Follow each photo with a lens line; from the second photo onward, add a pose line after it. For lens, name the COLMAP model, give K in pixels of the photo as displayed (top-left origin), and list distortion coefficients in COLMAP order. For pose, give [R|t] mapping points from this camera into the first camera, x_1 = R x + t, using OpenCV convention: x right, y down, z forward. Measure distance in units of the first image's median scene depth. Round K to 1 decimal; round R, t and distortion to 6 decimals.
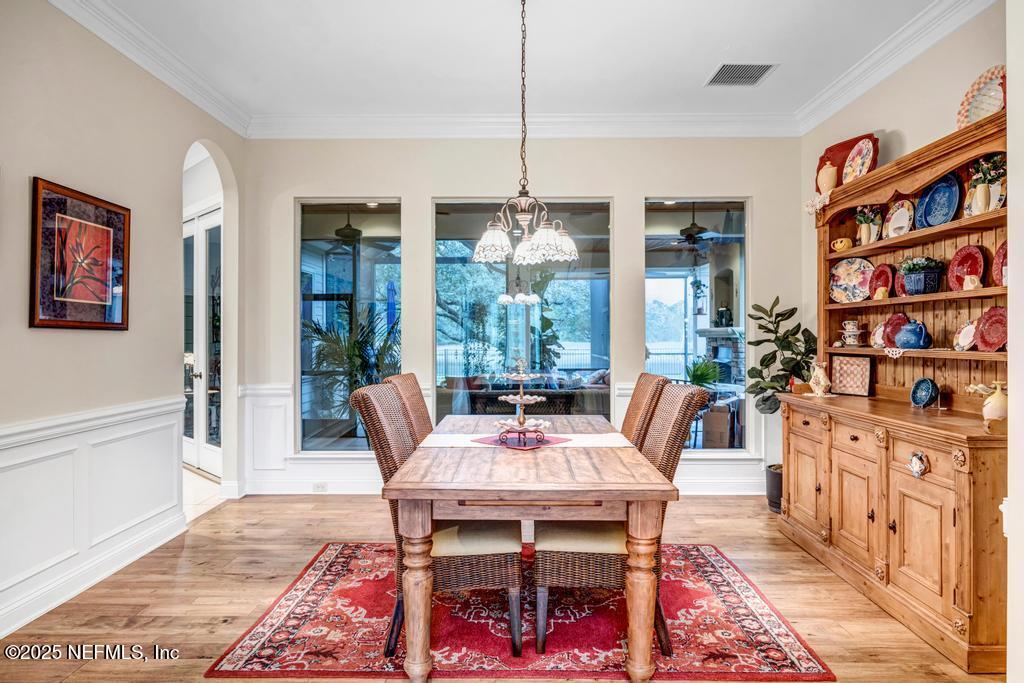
lens RADIAL K [[616.9, 0, 510.0], [0, 616.9, 336.5], [0, 0, 1]] dist [-0.005109, -0.001734]
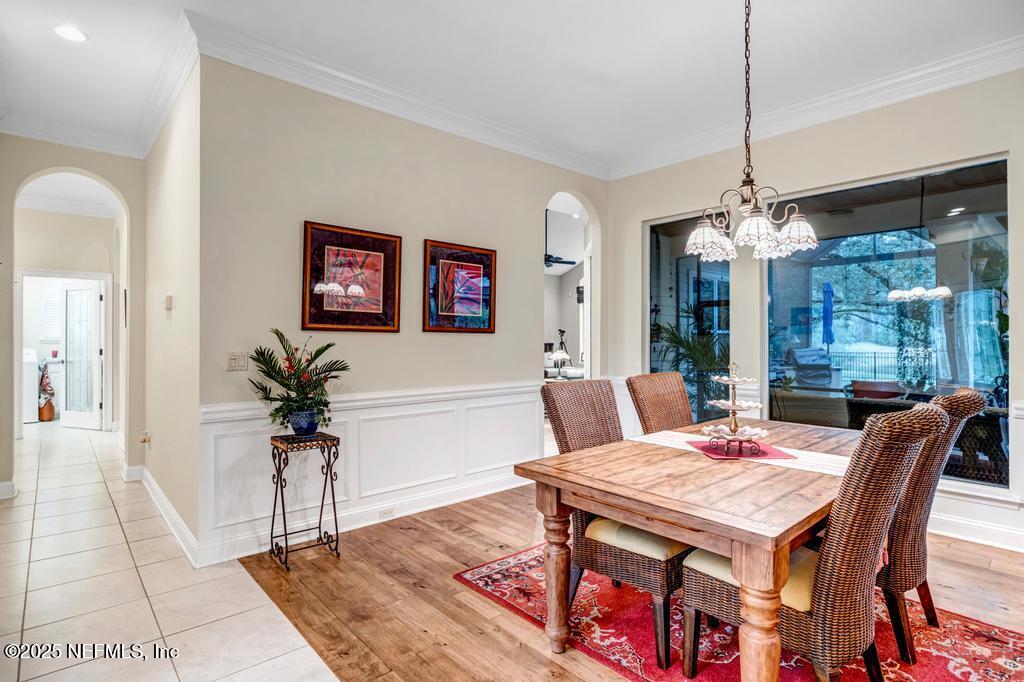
lens RADIAL K [[517.5, 0, 512.8], [0, 517.5, 338.5], [0, 0, 1]] dist [-0.005455, -0.000635]
pose [[0.675105, 0.001653, -0.737720, 0.334960], [-0.001496, 0.999999, 0.000872, 0.001454], [0.737721, 0.000515, 0.675106, 0.208568]]
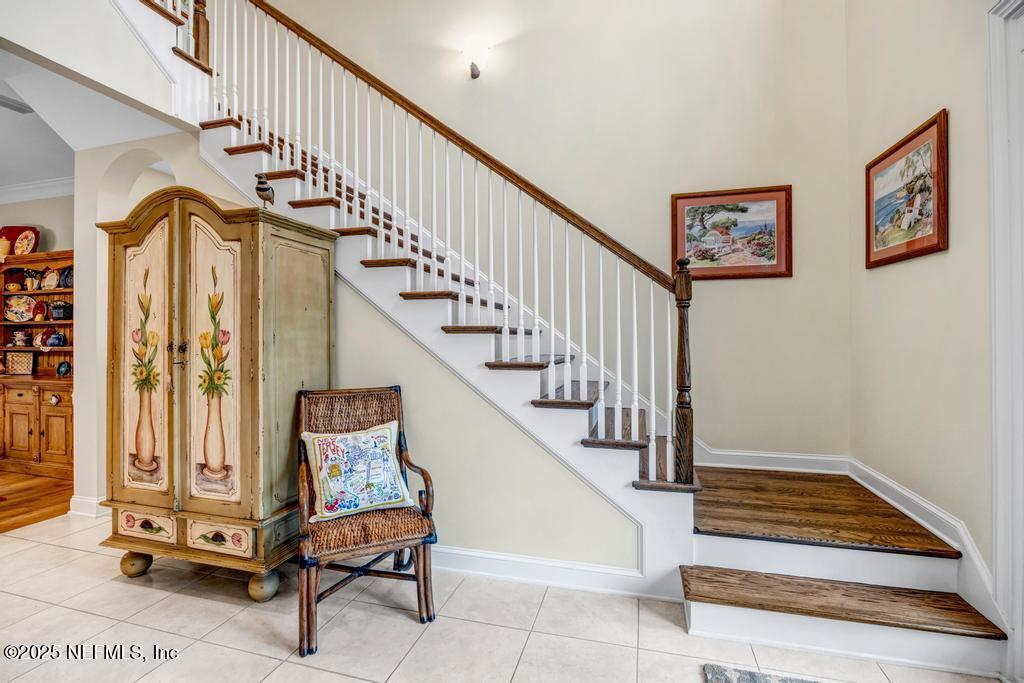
lens RADIAL K [[468.7, 0, 510.8], [0, 468.7, 338.6], [0, 0, 1]] dist [-0.011942, -0.000266]
pose [[0.263412, 0.003220, 0.964678, -0.401117], [0.000473, 0.999994, -0.003466, -0.000844], [-0.964683, 0.001369, 0.263409, -0.803415]]
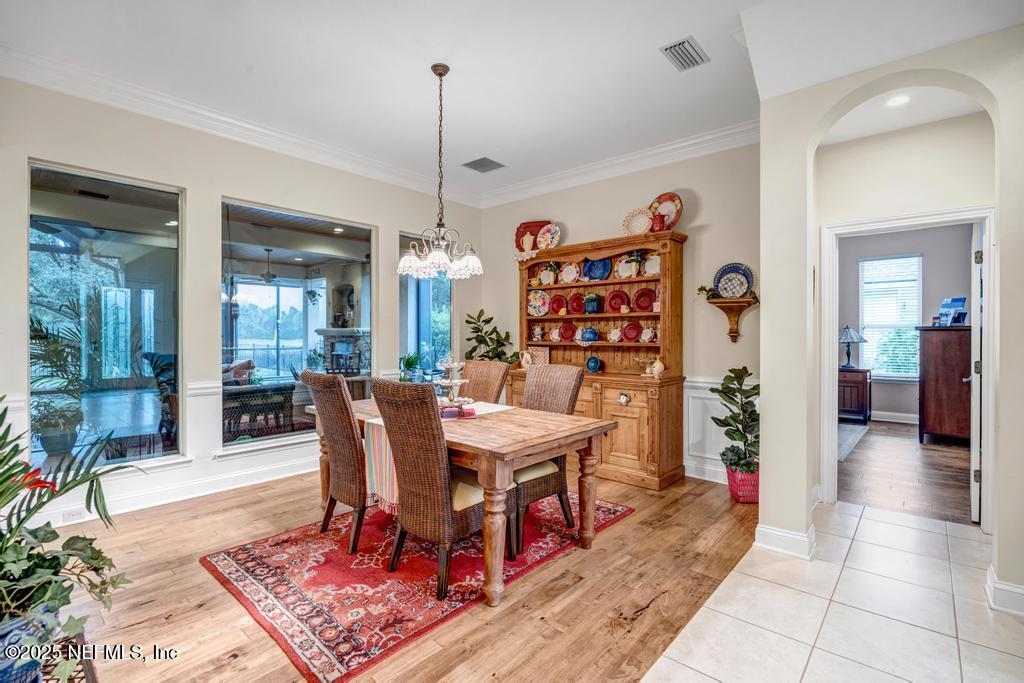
lens RADIAL K [[468.7, 0, 510.8], [0, 468.7, 338.6], [0, 0, 1]] dist [-0.011942, -0.000266]
pose [[0.656795, -0.004490, 0.754056, -0.593797], [-0.001486, 0.999973, 0.007248, 0.000990], [-0.754068, -0.005881, 0.656770, 0.224356]]
